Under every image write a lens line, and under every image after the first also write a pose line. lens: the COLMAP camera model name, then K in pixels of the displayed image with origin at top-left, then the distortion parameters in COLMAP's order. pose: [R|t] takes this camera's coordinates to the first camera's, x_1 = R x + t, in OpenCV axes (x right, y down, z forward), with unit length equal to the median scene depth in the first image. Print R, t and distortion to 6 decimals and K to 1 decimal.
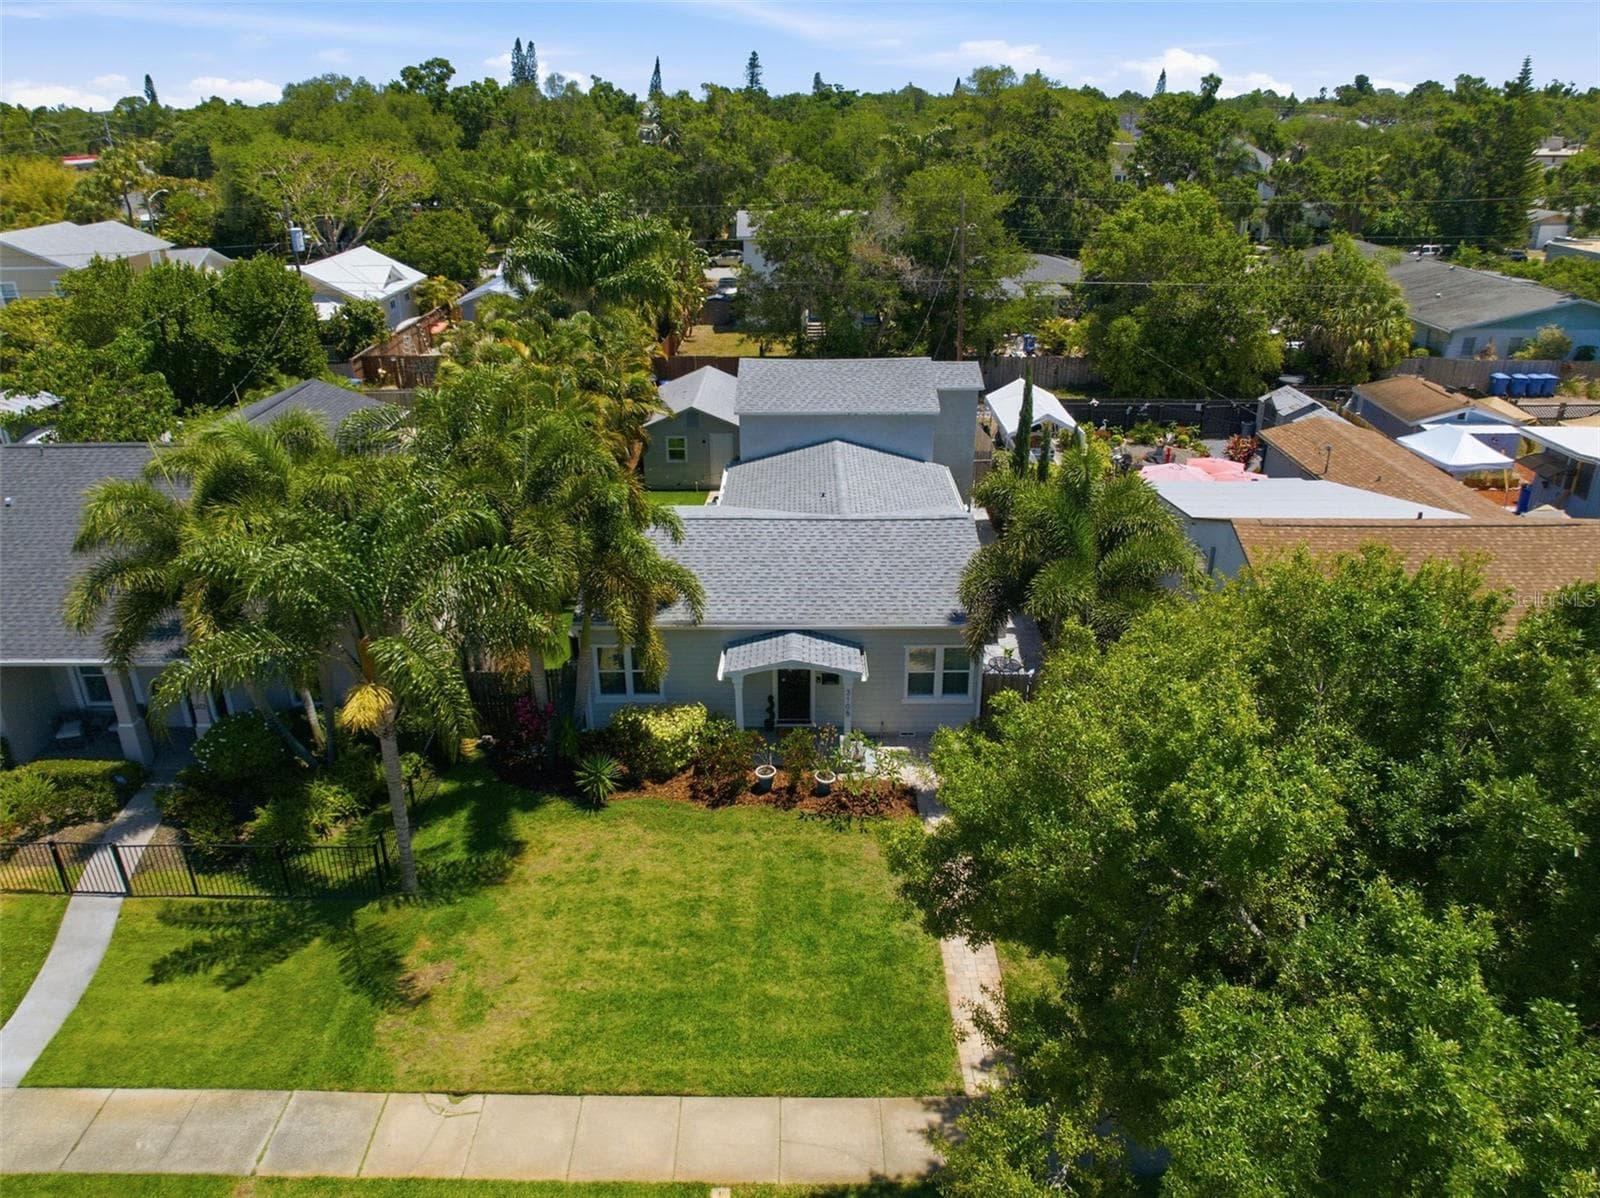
lens RADIAL K [[1129.1, 0, 795.0], [0, 1129.1, 600.8], [0, 0, 1]] dist [-0.045482, 0.014705]
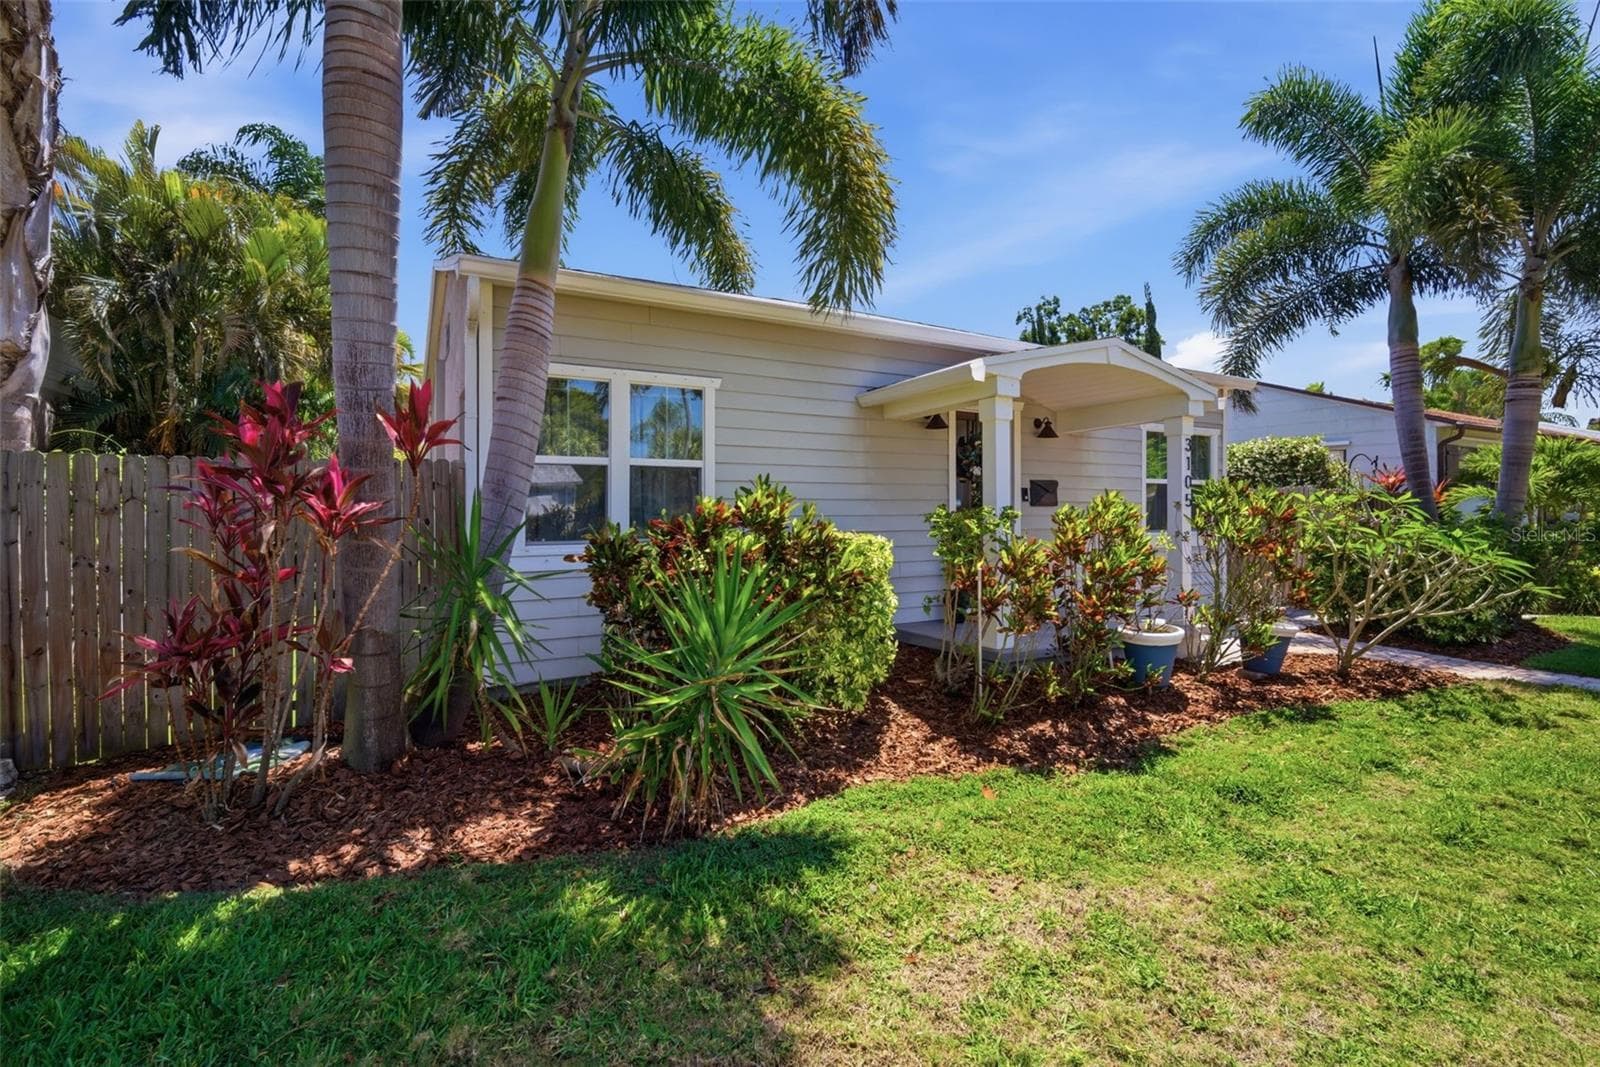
lens RADIAL K [[723.2, 0, 805.2], [0, 723.2, 511.1], [0, 0, 1]] dist [-0.015583, 0.004041]
pose [[0.865336, 0.003659, 0.501179, -0.103476], [0.201767, 0.912820, -0.355035, 0.081775], [-0.458786, 0.408346, 0.789157, 0.405139]]
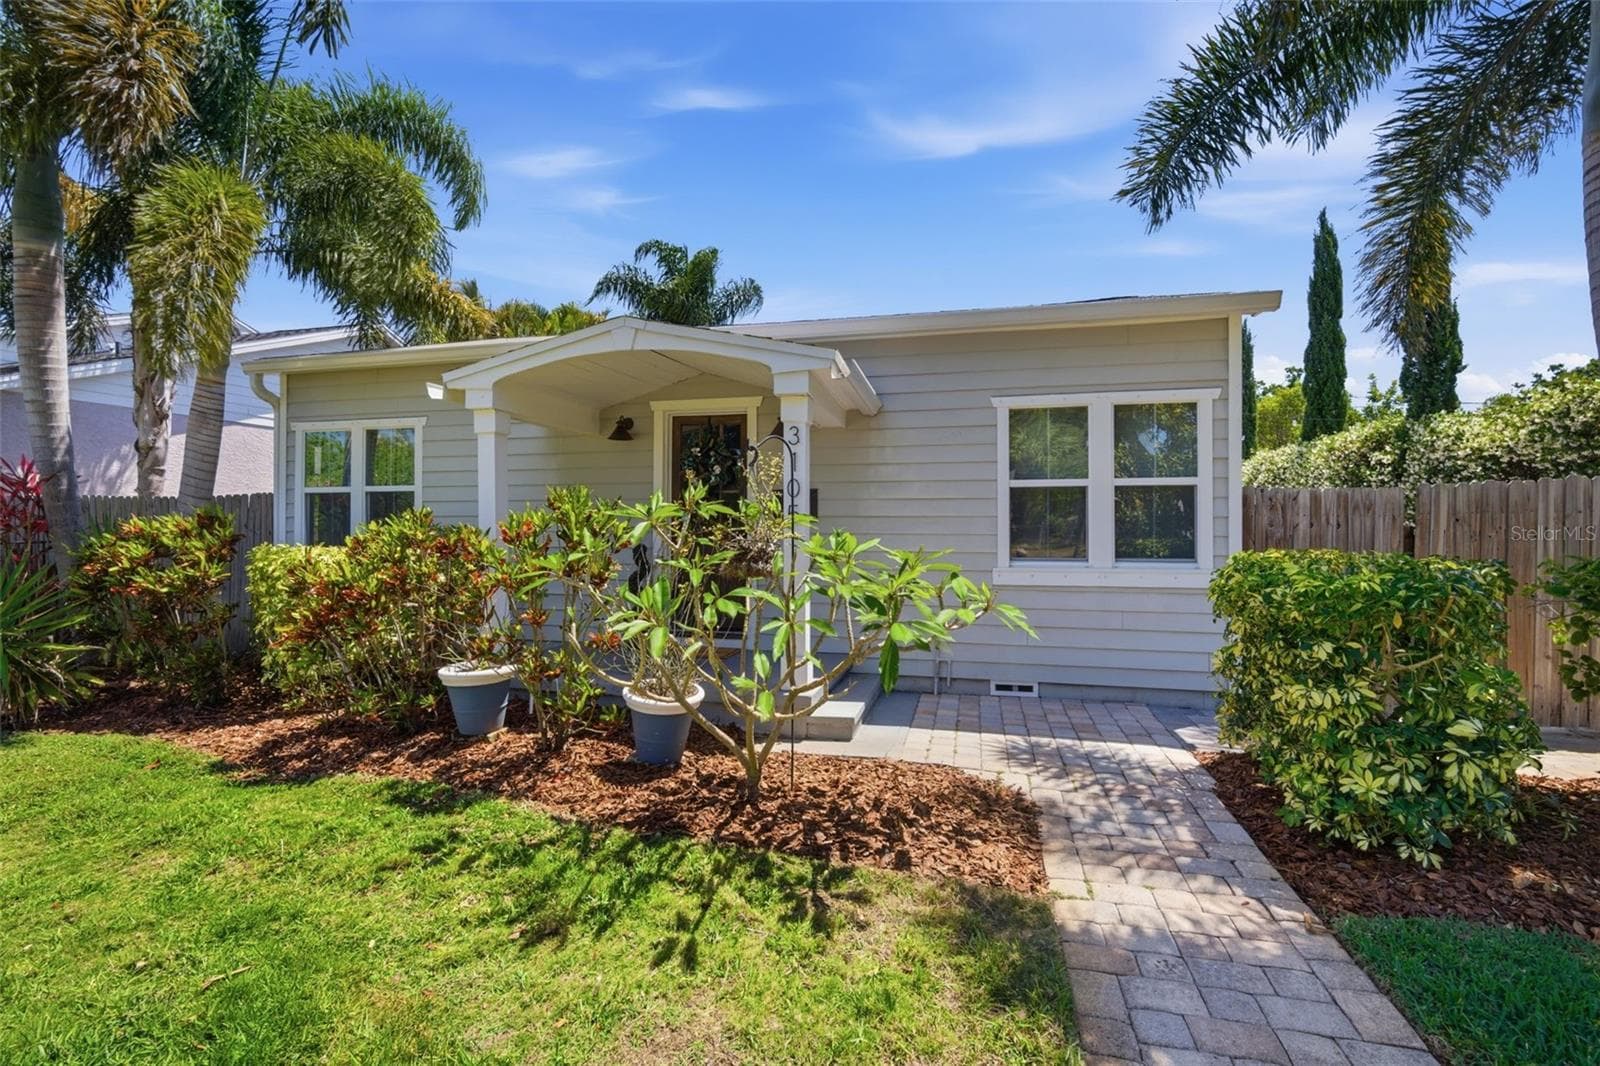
lens RADIAL K [[723.2, 0, 795.4], [0, 723.2, 530.4], [0, 0, 1]] dist [-0.015583, 0.004041]
pose [[0.971749, 0.008251, -0.235872, 0.044496], [-0.102150, 0.915639, -0.388808, 0.085426], [0.212766, 0.401918, 0.890614, 0.394136]]
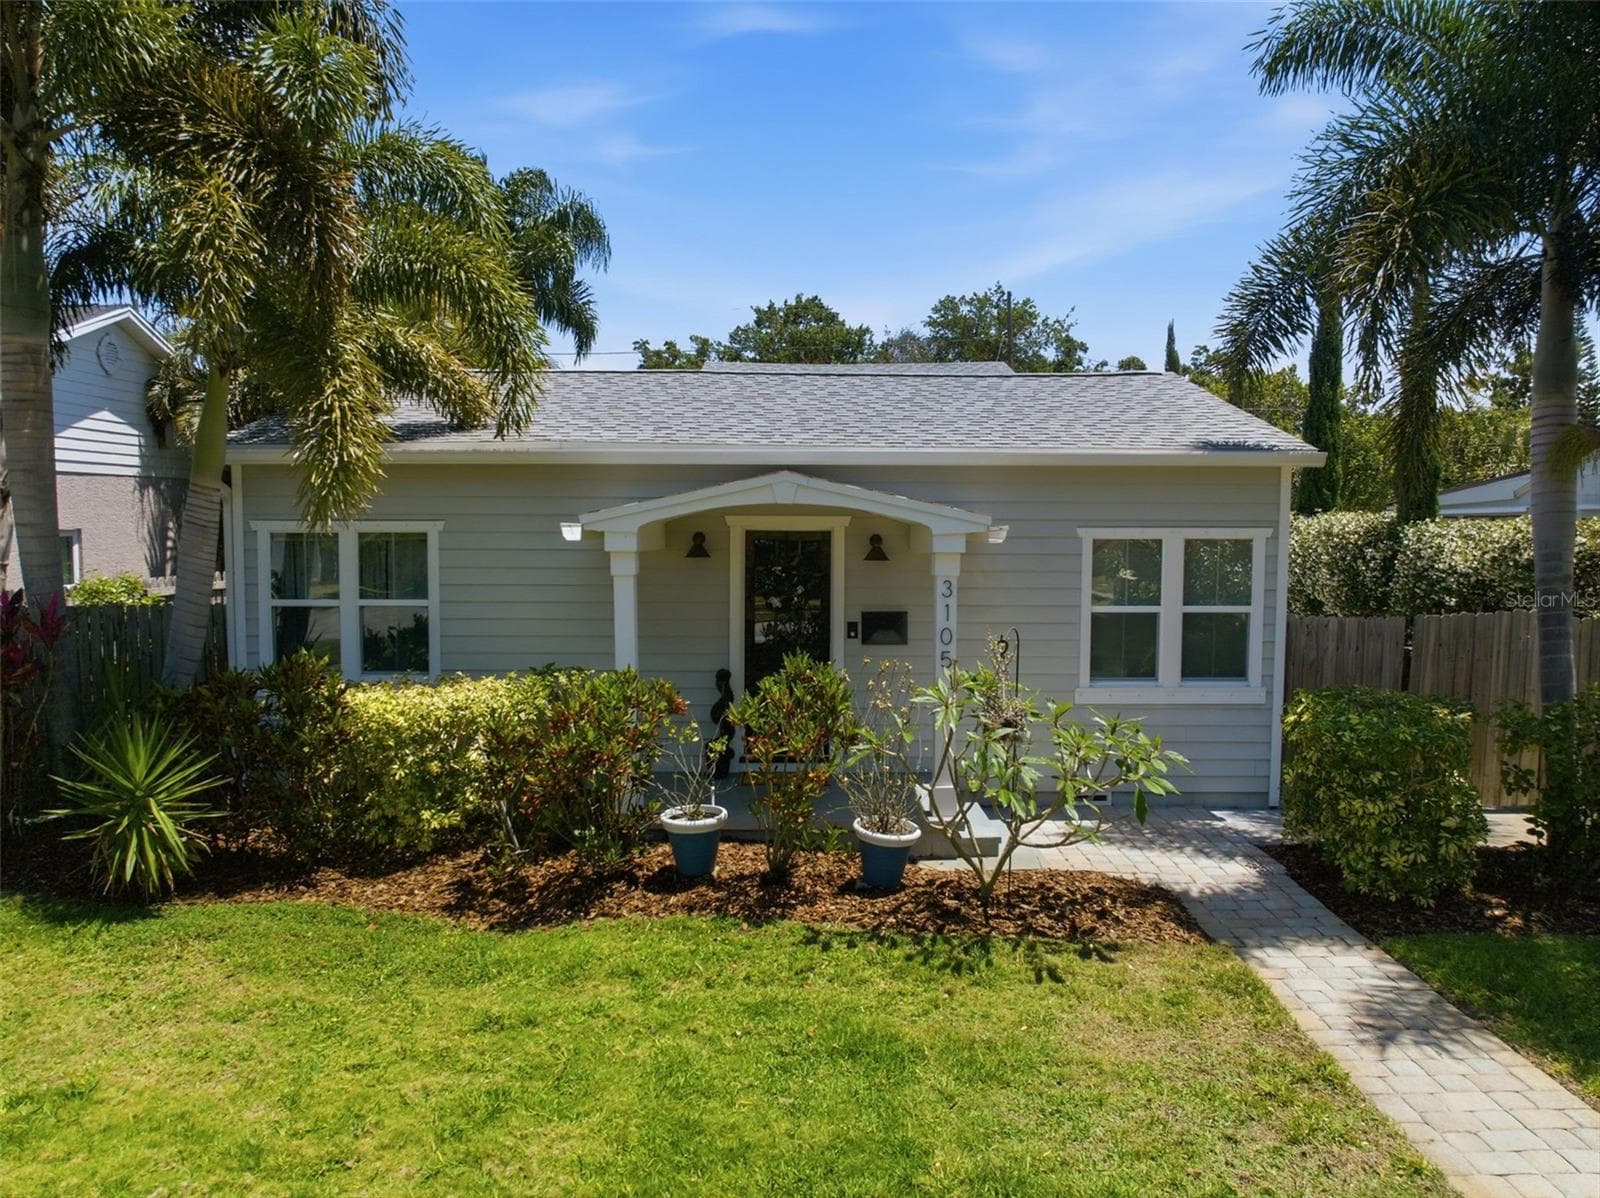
lens RADIAL K [[1129.1, 0, 795.4], [0, 1129.1, 605.2], [0, 0, 1]] dist [-0.045482, 0.014705]
pose [[0.999934, 0.009763, 0.006106, -0.000187], [-0.007107, 0.940445, -0.339871, 0.094783], [-0.009060, 0.339805, 0.940452, 0.322811]]
